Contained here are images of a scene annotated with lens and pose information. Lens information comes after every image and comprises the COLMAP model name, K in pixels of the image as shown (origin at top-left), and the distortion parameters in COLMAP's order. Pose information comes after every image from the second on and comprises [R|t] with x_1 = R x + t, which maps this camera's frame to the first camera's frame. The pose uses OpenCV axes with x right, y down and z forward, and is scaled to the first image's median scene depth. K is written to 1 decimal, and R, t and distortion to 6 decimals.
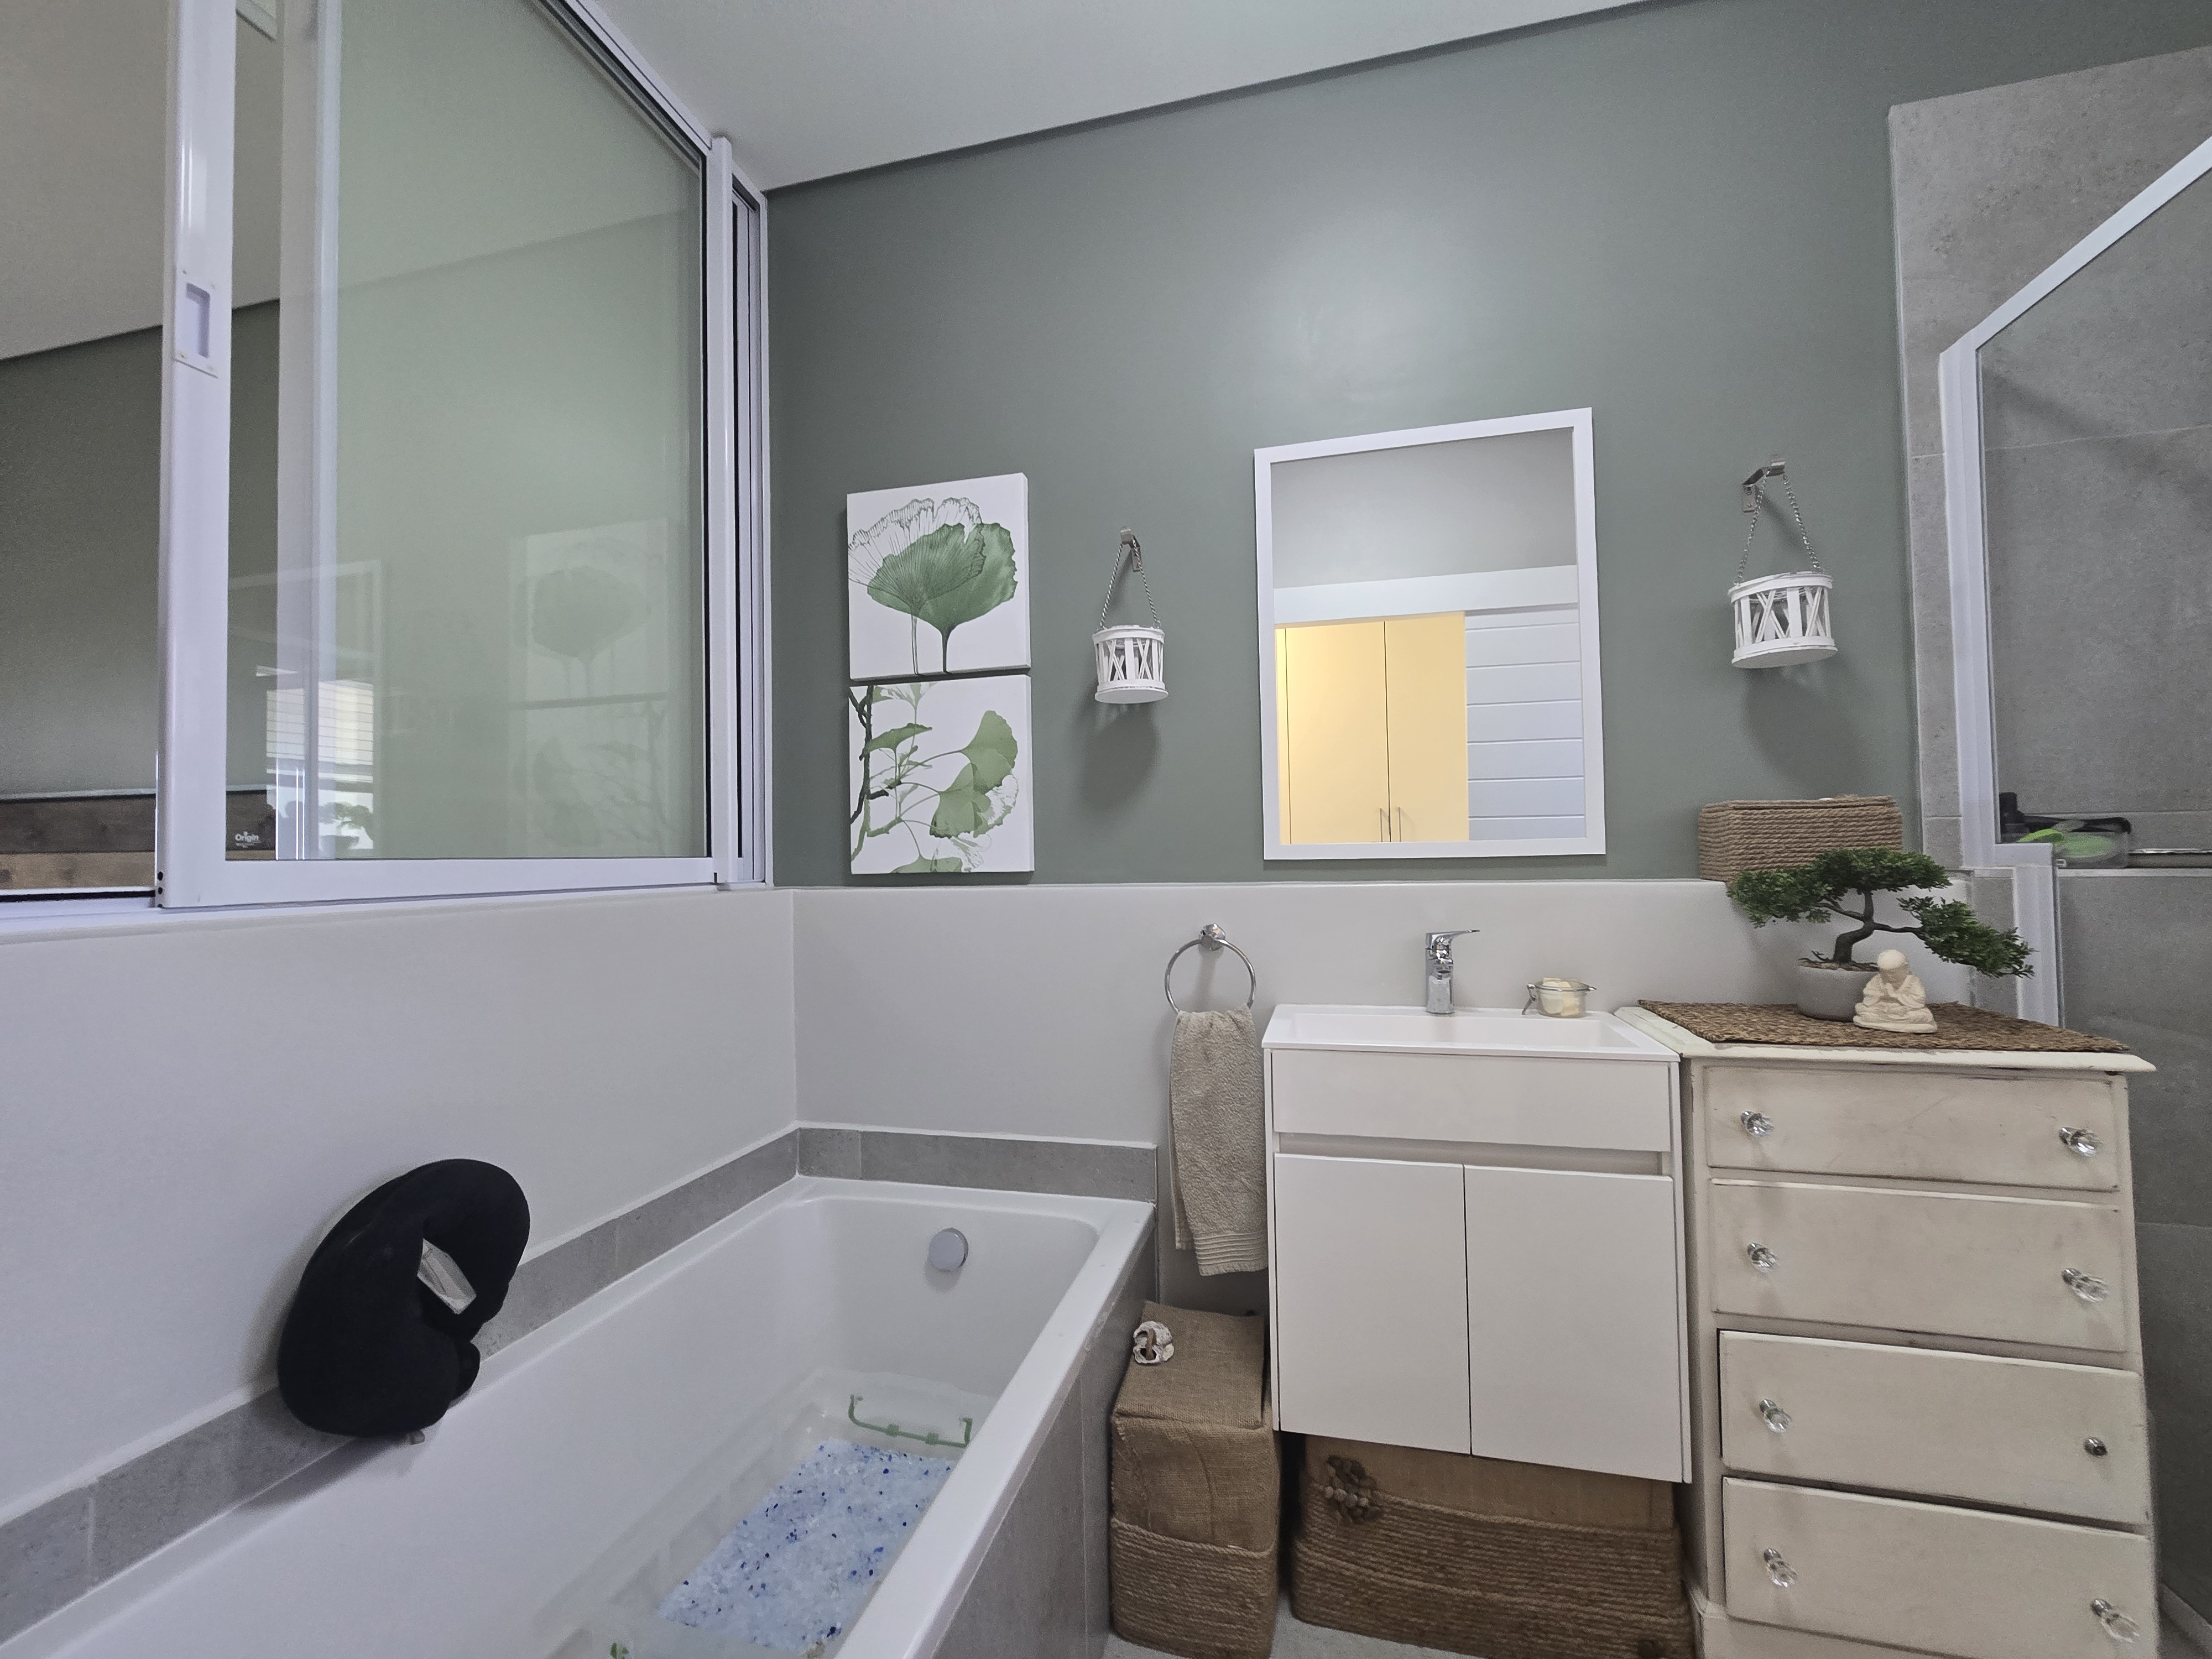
lens RADIAL K [[908.4, 0, 1110.1], [0, 908.4, 839.1], [0, 0, 1]] dist [-0.005355, 0.002218]
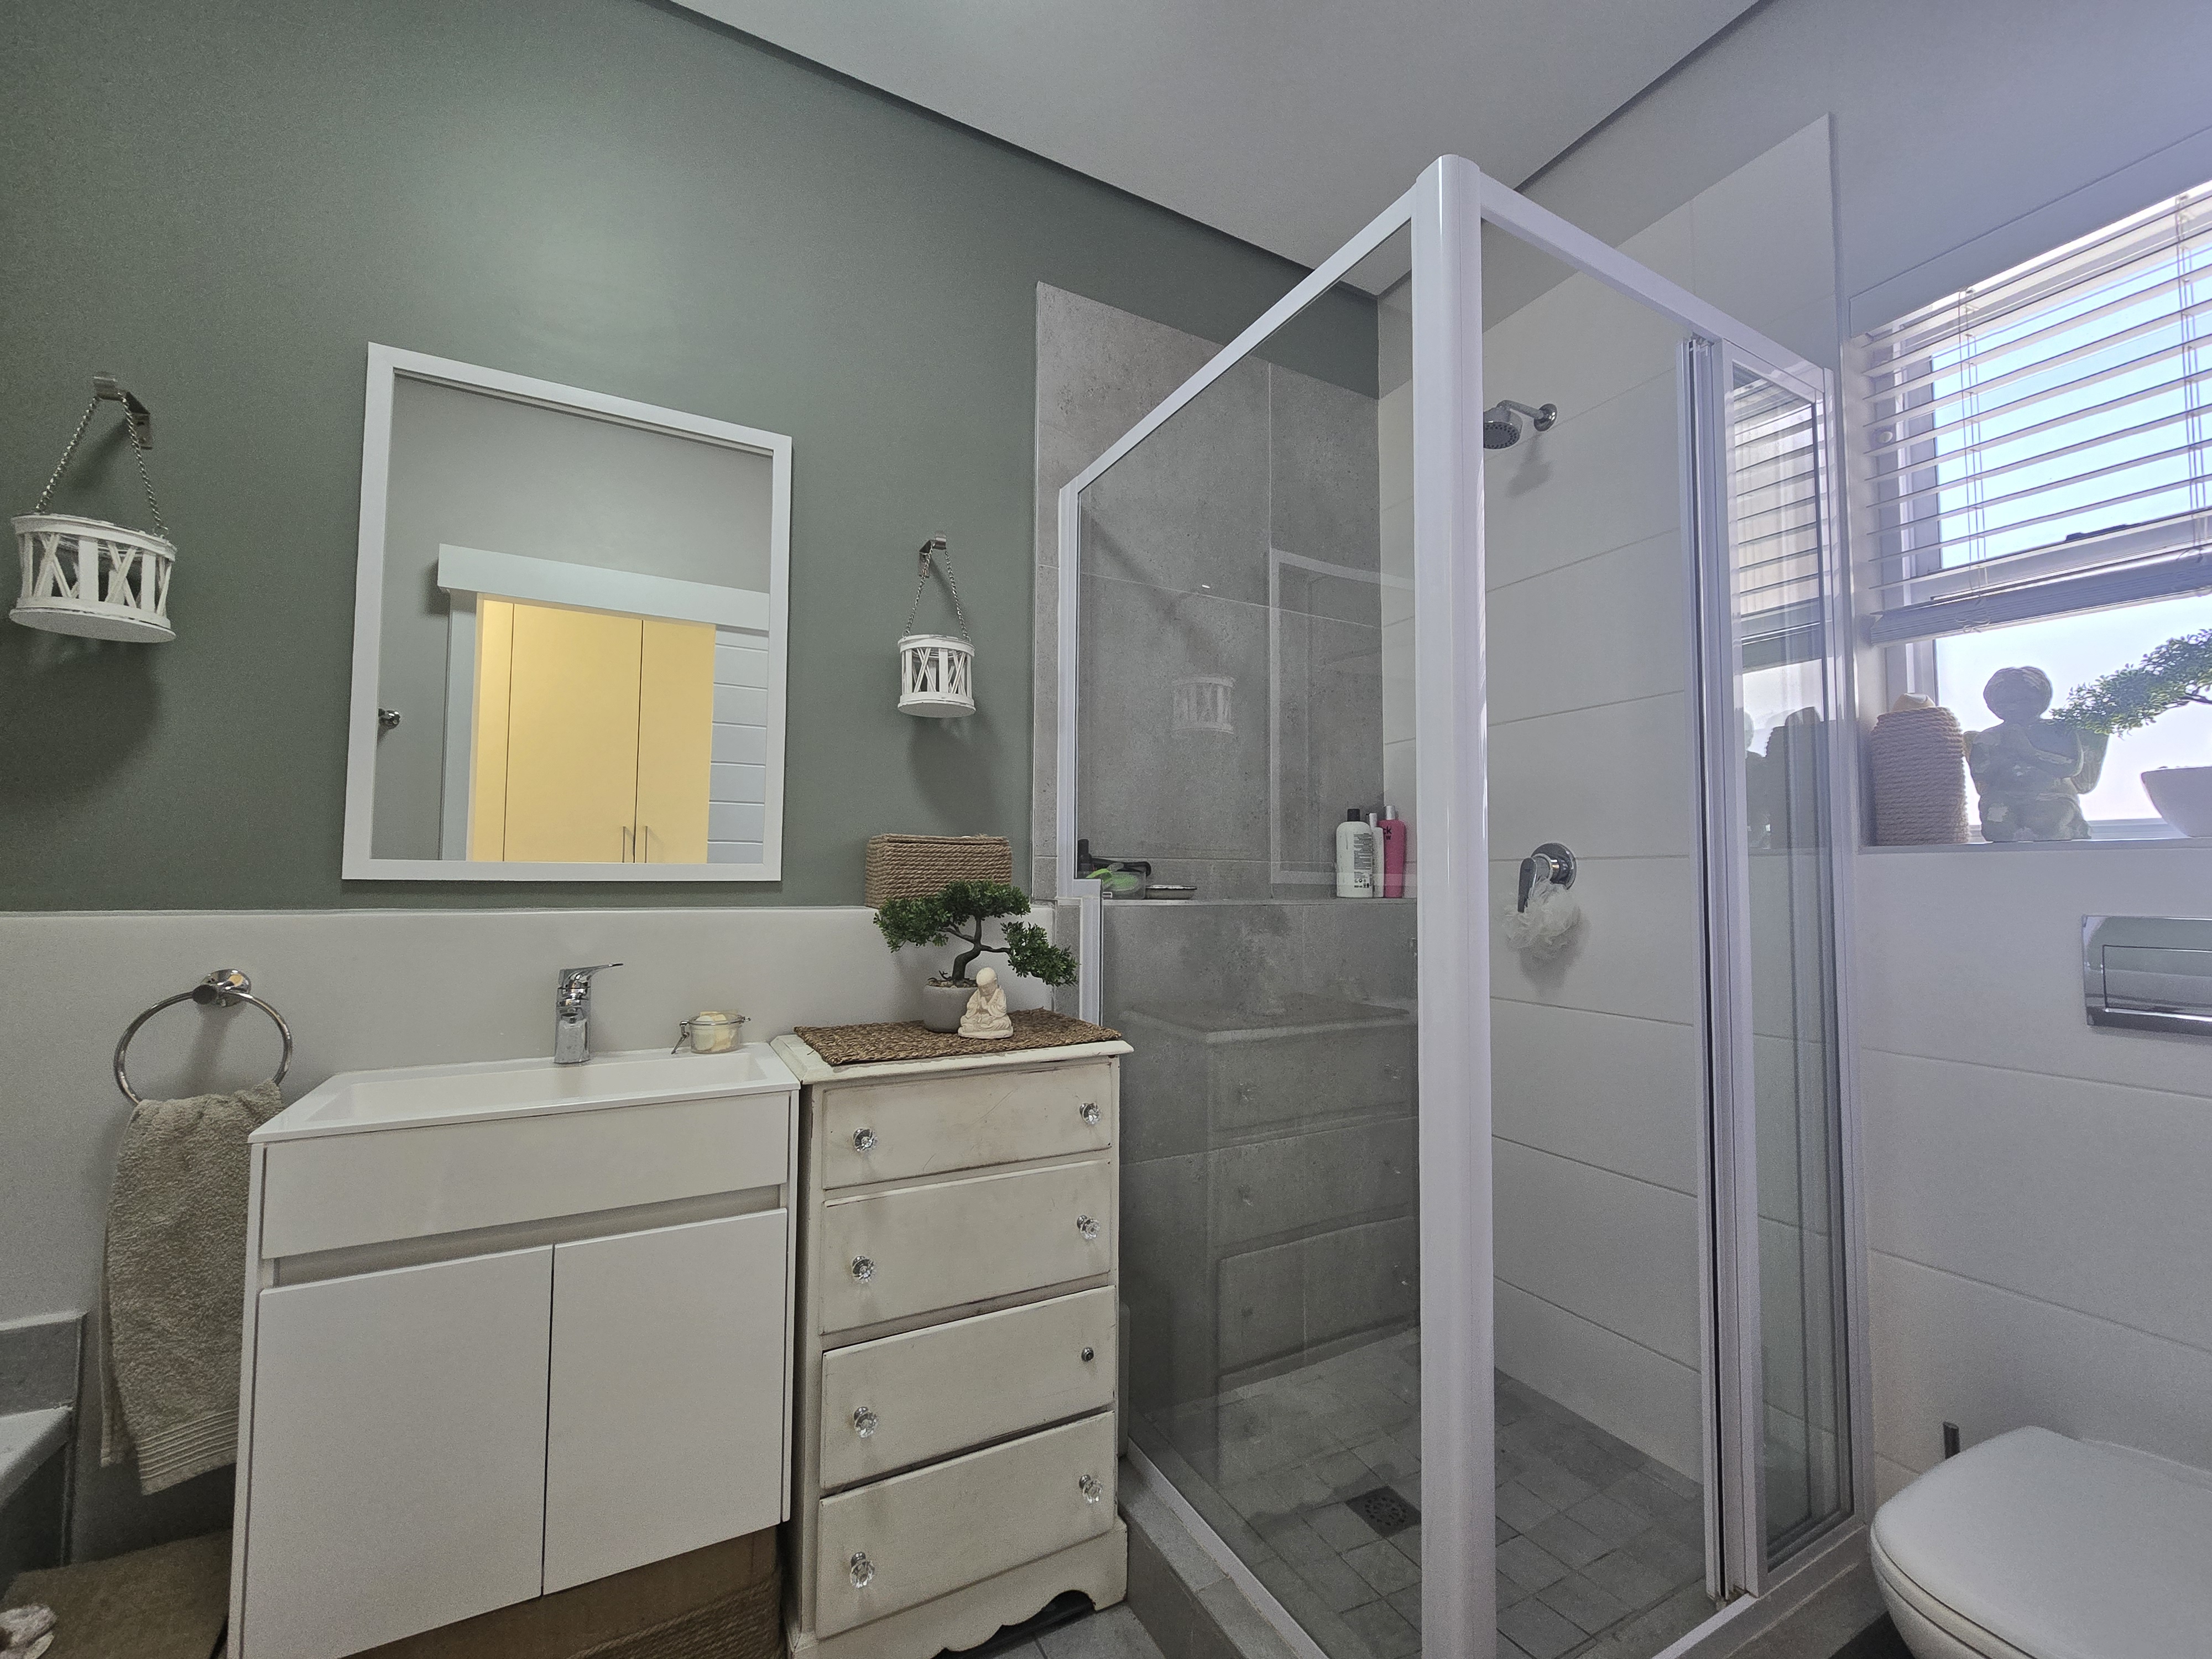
lens RADIAL K [[908.4, 0, 1129.4], [0, 908.4, 834.7], [0, 0, 1]] dist [-0.005355, 0.002218]
pose [[0.737383, 0.055856, 0.673161, 0.169743], [-0.033231, 0.998368, -0.046439, -0.000812], [-0.674657, 0.011874, 0.738036, 0.009246]]
